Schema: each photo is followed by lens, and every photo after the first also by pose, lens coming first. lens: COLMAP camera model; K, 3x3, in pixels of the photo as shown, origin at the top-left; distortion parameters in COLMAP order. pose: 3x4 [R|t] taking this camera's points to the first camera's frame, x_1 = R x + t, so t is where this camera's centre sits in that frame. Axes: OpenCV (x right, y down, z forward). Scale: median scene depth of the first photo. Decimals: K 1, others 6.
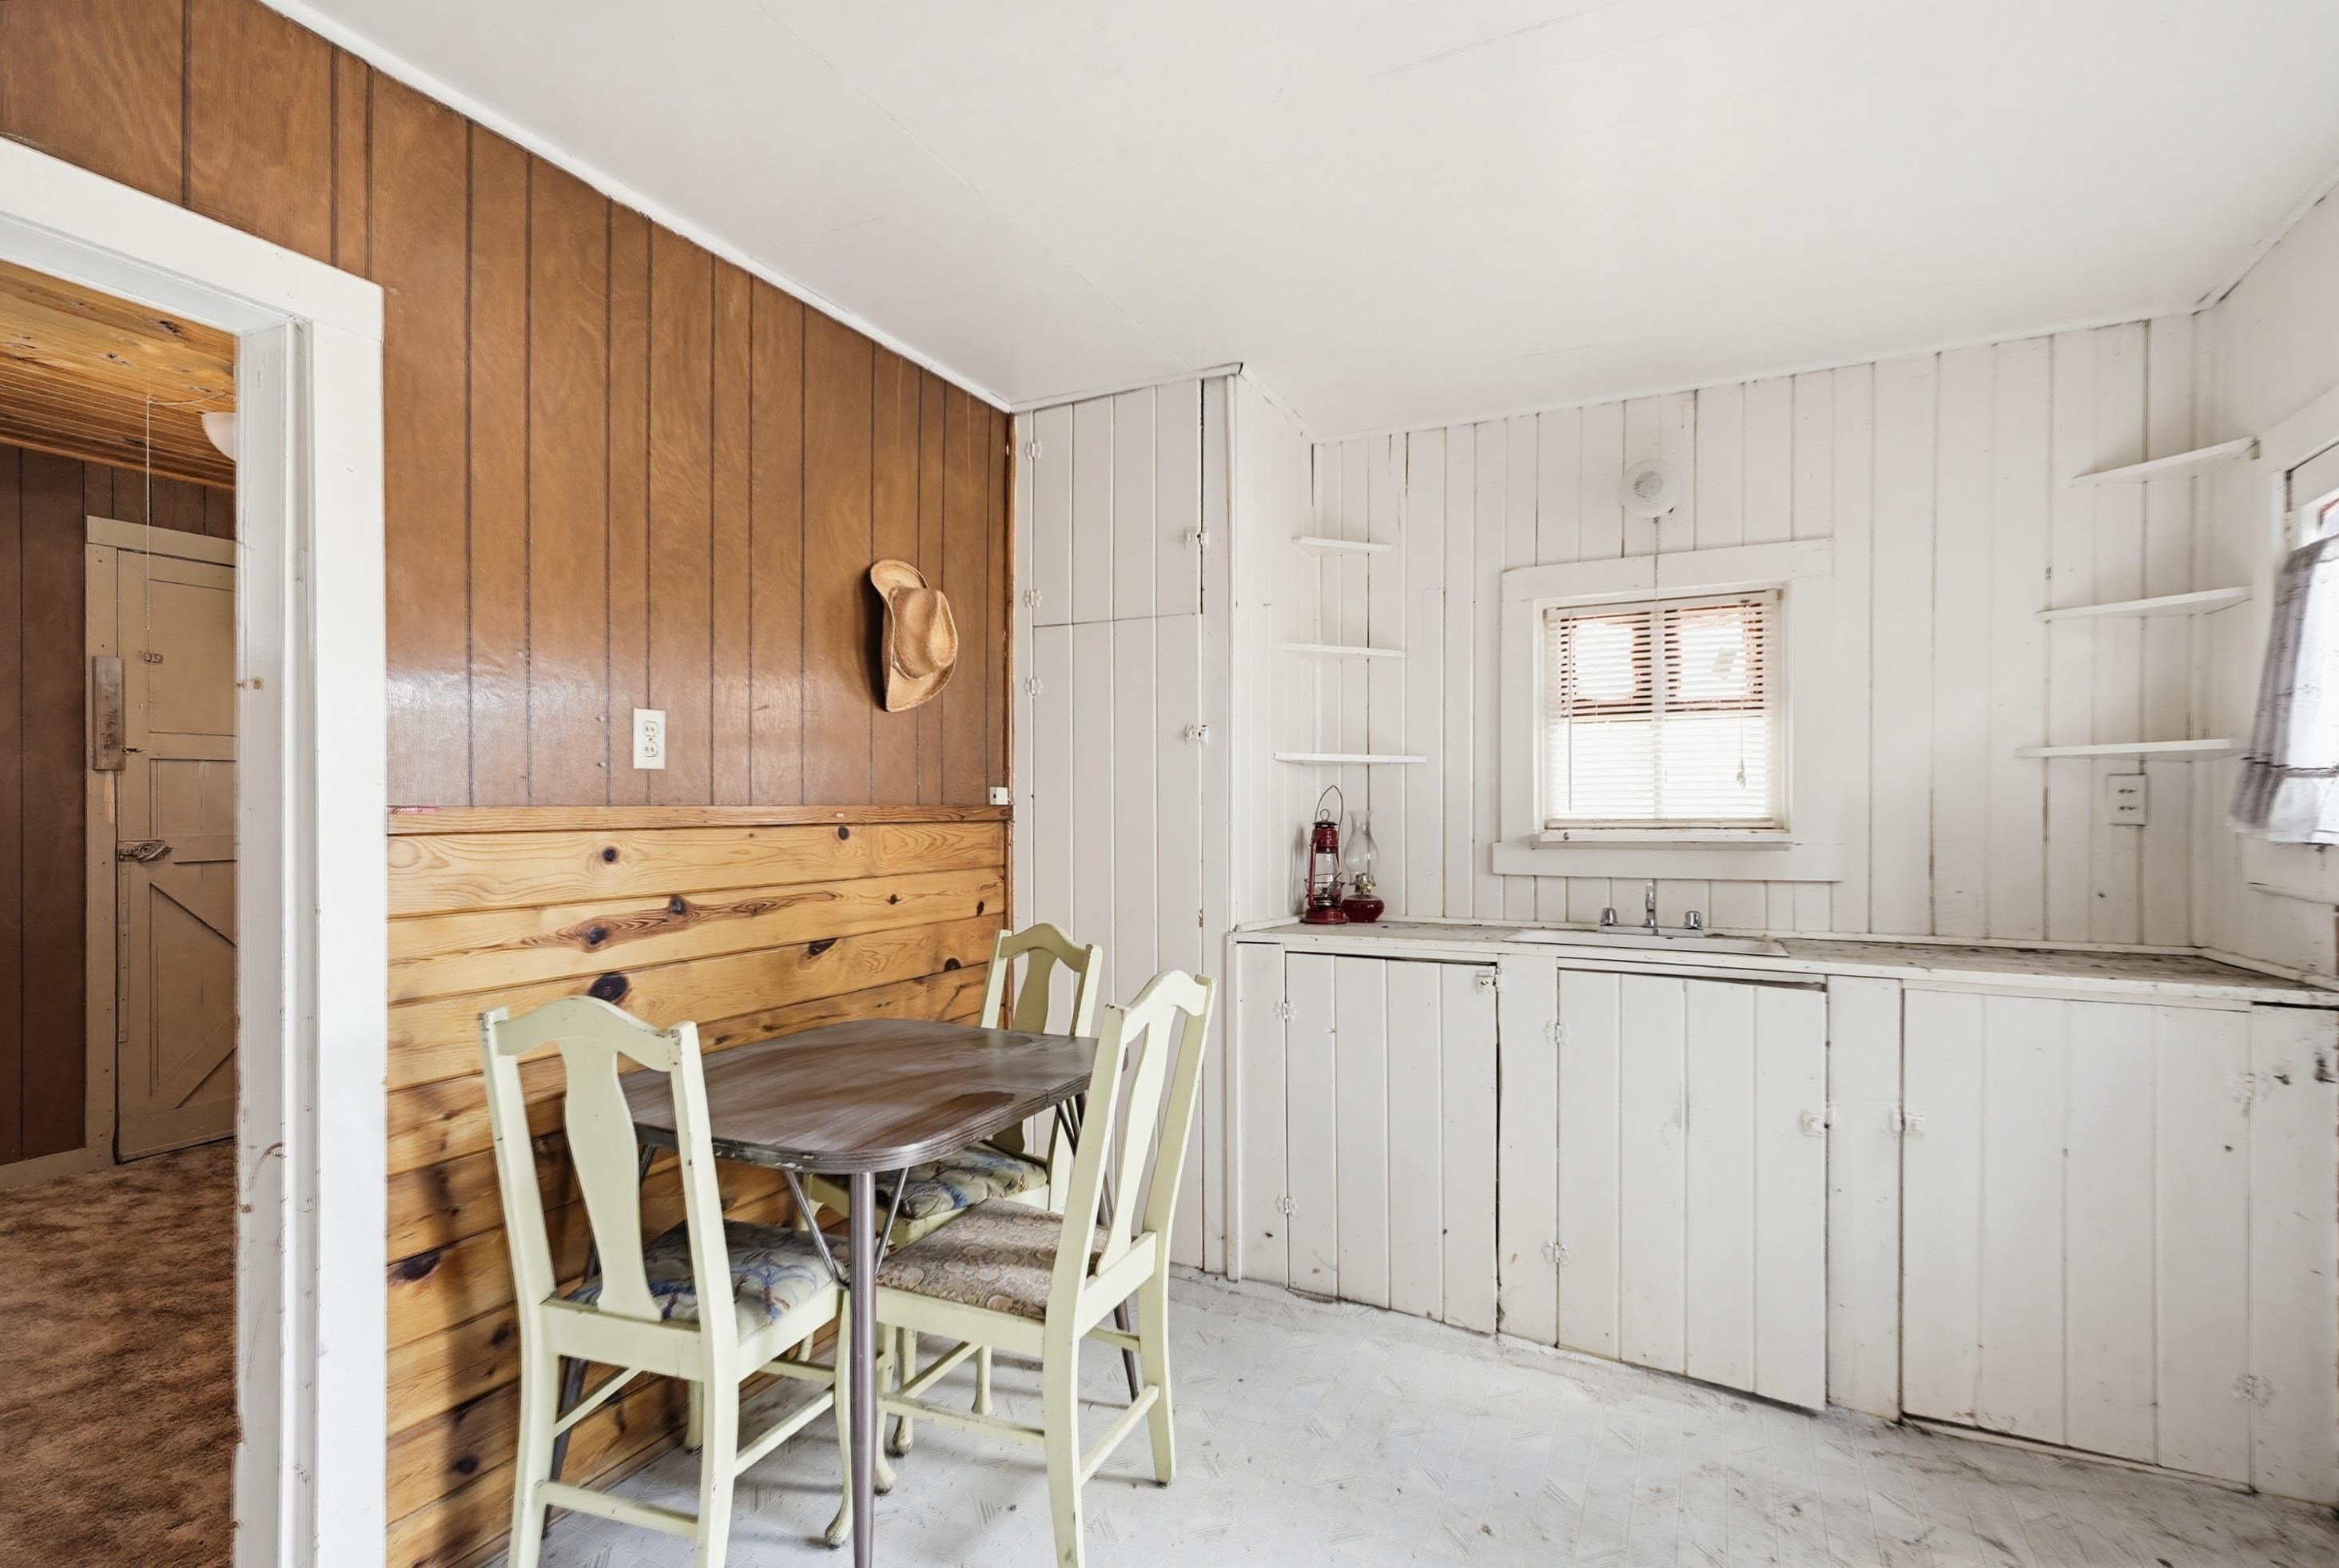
lens RADIAL K [[1095.7, 0, 1151.3], [0, 1095.7, 799.0], [0, 0, 1]] dist [0.004593, 0.002777]
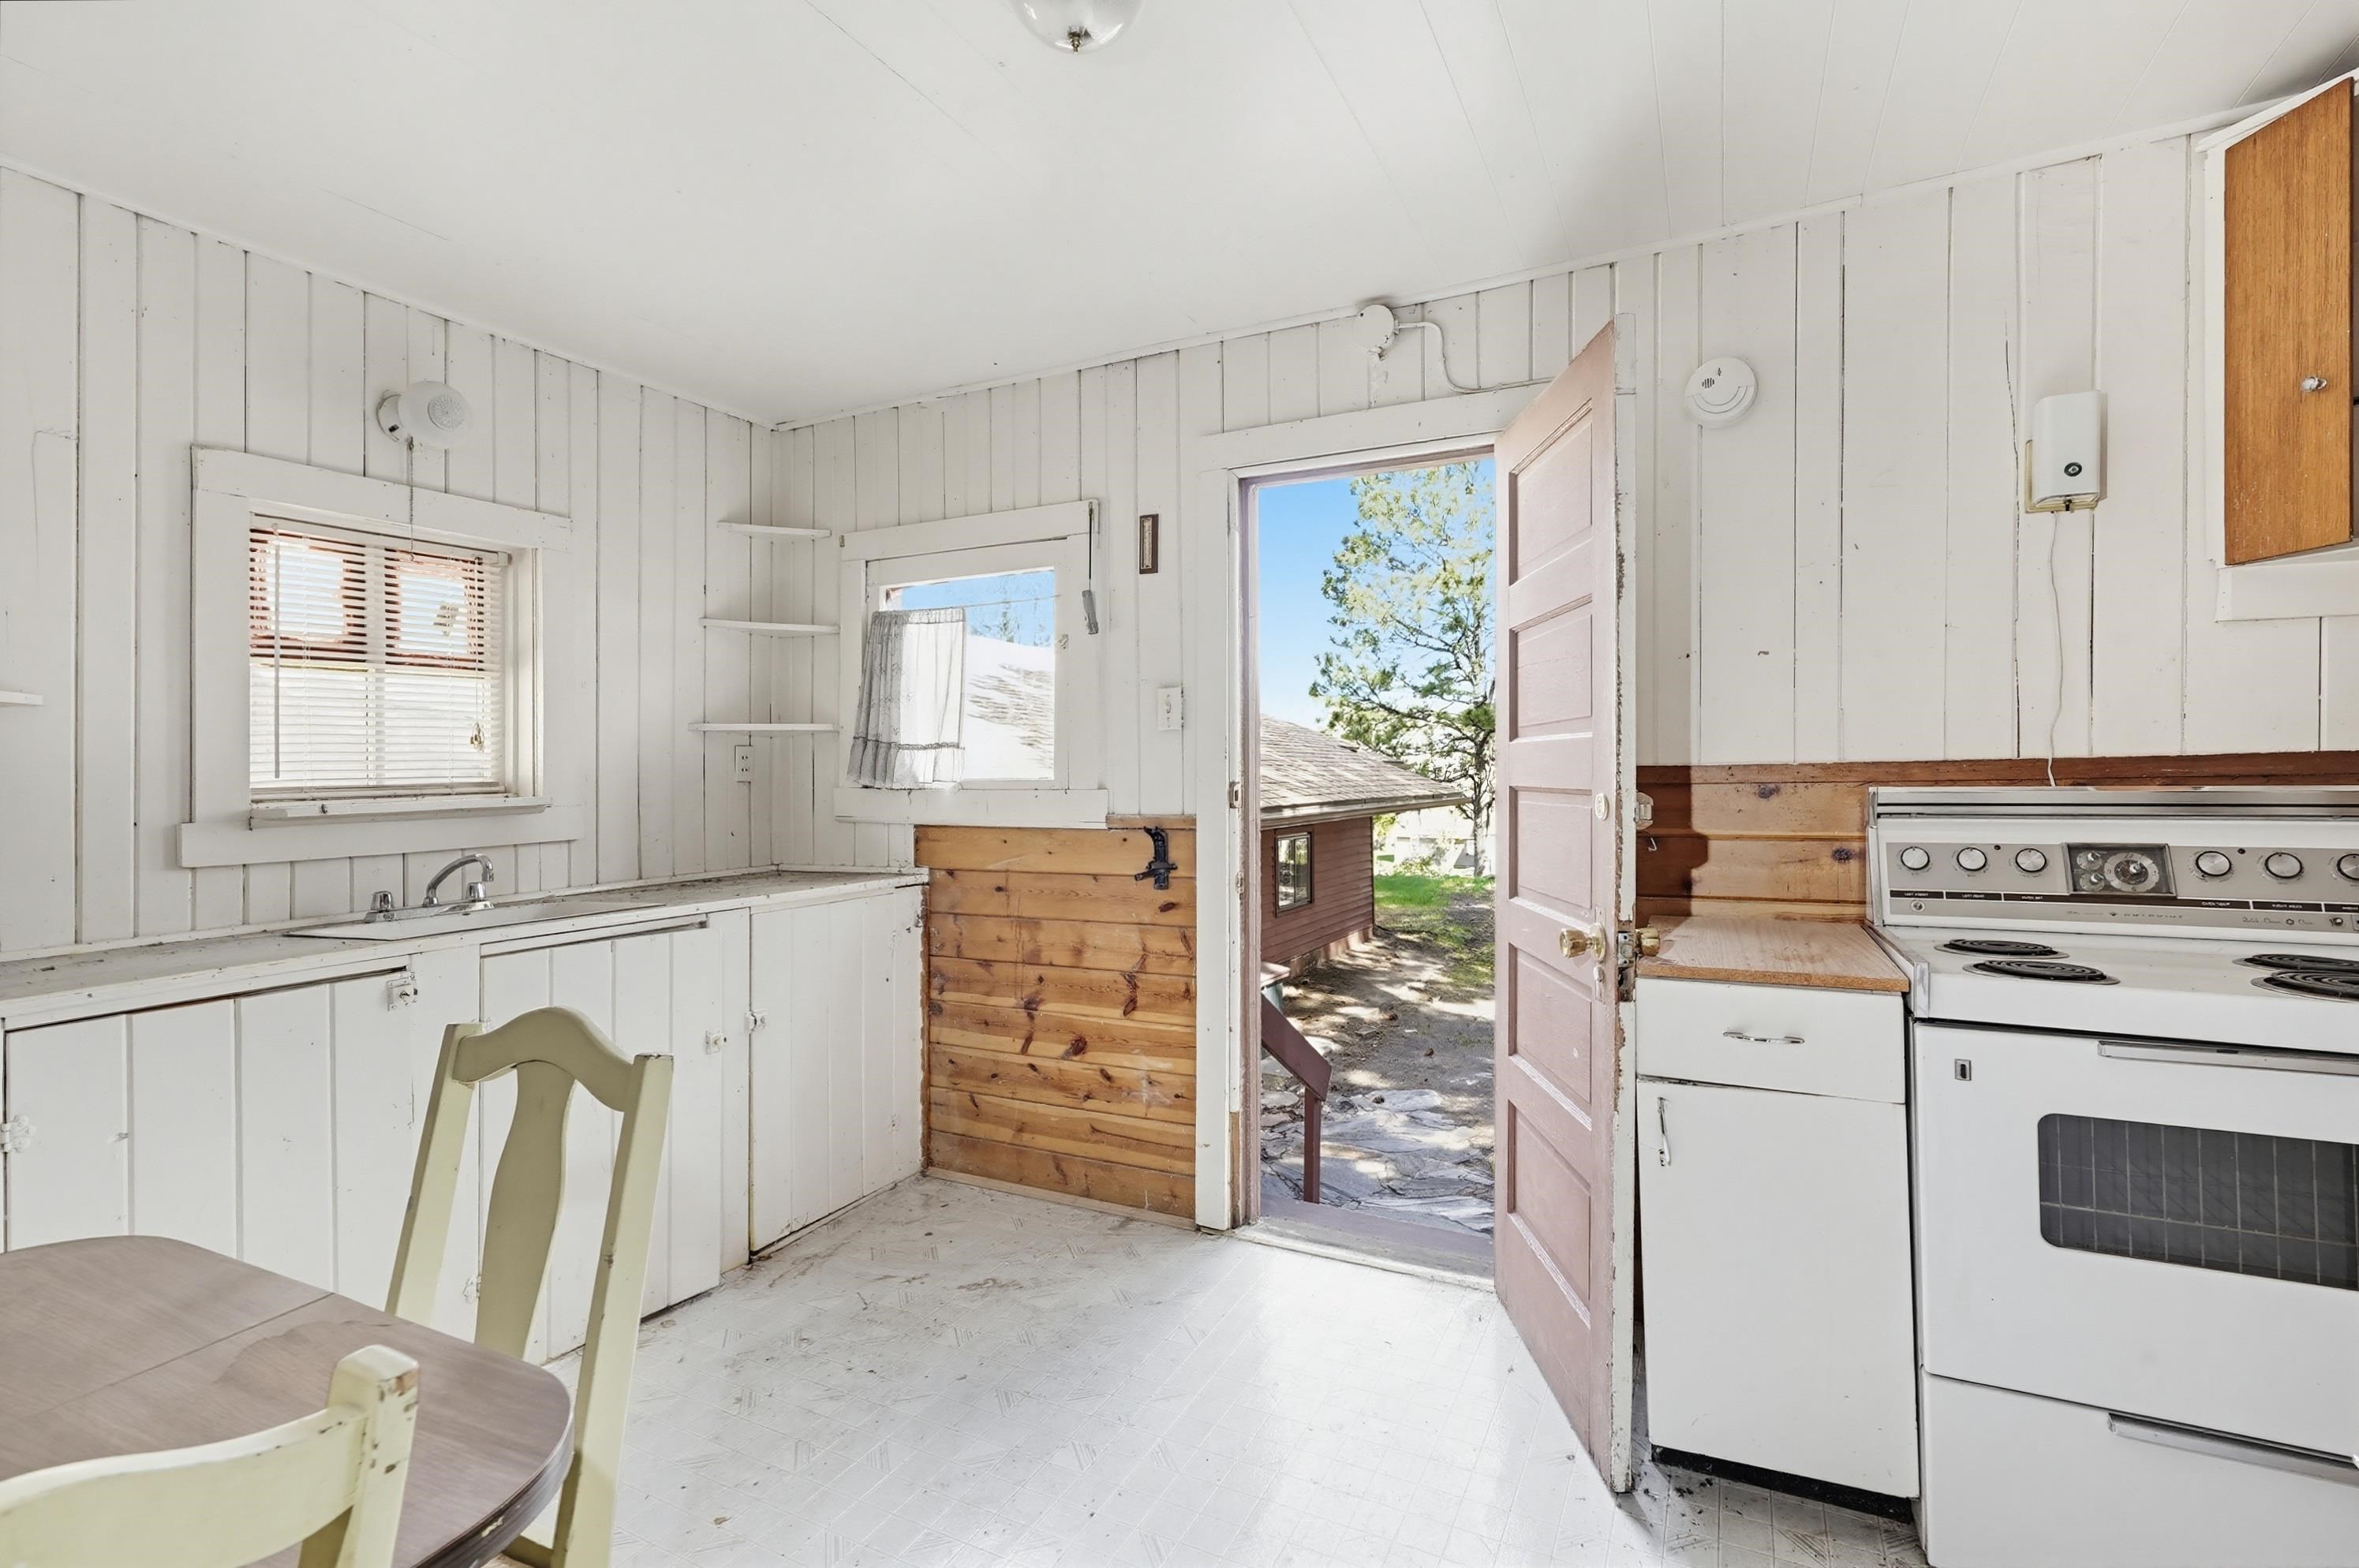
lens RADIAL K [[1104.9, 0, 1162.2], [0, 1104.9, 766.9], [0, 0, 1]] dist [0.004593, 0.002777]
pose [[0.016252, -0.001221, 0.999867, -0.418782], [0.001586, 0.999998, 0.001196, 0.003204], [-0.999867, 0.001567, 0.016254, 0.379467]]
